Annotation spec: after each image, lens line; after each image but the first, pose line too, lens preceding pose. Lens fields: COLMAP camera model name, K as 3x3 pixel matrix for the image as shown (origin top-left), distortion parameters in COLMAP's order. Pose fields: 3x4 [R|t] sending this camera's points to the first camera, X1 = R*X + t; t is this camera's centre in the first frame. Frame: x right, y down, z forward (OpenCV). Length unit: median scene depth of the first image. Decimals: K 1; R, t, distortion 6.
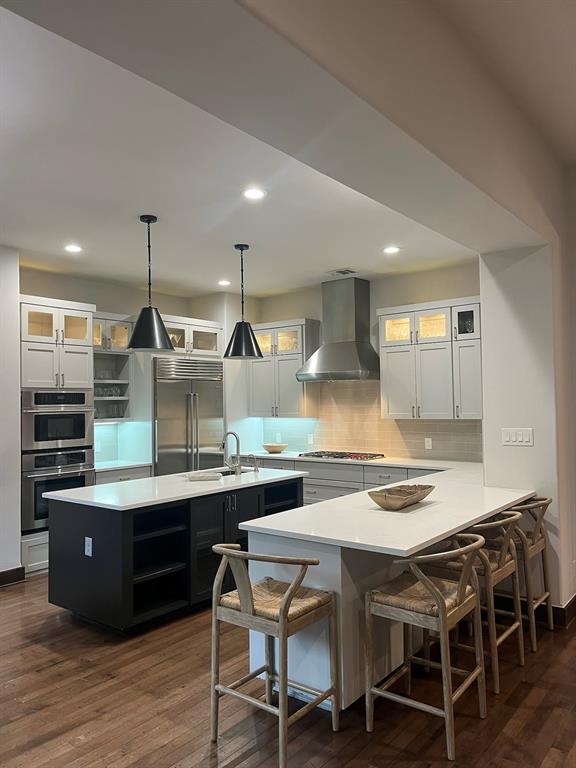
lens RADIAL K [[585.1, 0, 288.0], [0, 585.1, 384.0], [0, 0, 1]] dist [0.072417, -0.077606]
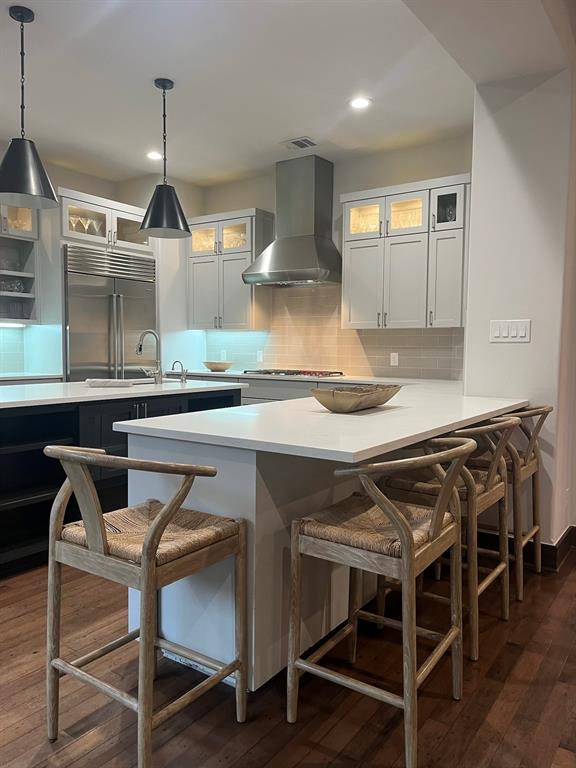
lens RADIAL K [[585.1, 0, 288.0], [0, 585.1, 384.0], [0, 0, 1]] dist [0.072417, -0.077606]
pose [[0.998155, 0.022185, 0.056522, 0.076363], [-0.027477, 0.995131, 0.094649, 0.124402], [-0.054147, -0.096028, 0.993905, 0.325161]]
